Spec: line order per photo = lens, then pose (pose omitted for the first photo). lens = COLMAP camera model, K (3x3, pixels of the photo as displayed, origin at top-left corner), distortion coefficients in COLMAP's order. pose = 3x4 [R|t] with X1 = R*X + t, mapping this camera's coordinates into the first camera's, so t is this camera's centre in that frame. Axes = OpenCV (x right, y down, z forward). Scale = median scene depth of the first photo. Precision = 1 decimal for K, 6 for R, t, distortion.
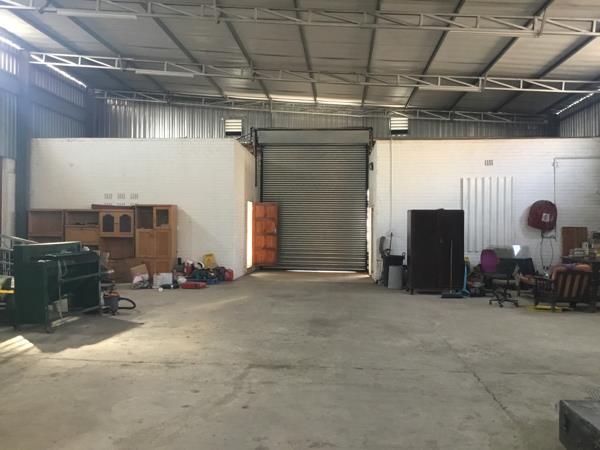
lens RADIAL K [[555.0, 0, 303.0], [0, 555.0, 222.7], [0, 0, 1]] dist [0.093438, -0.120051]
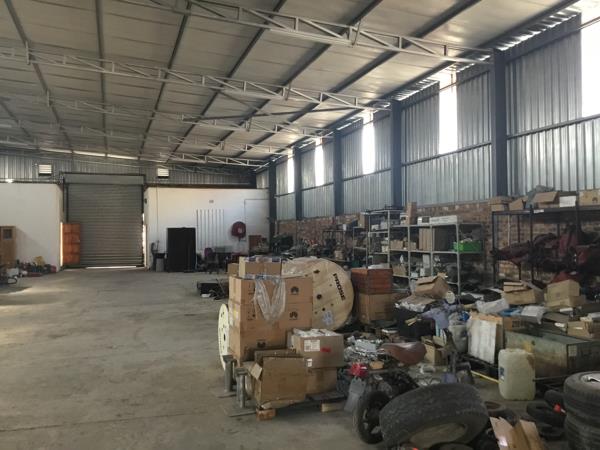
lens RADIAL K [[555.0, 0, 303.0], [0, 555.0, 222.7], [0, 0, 1]] dist [0.093438, -0.120051]
pose [[0.921879, -0.009323, 0.387366, -0.090911], [0.015940, 0.999777, -0.013874, -0.005787], [-0.387150, 0.018965, 0.921822, -0.724828]]
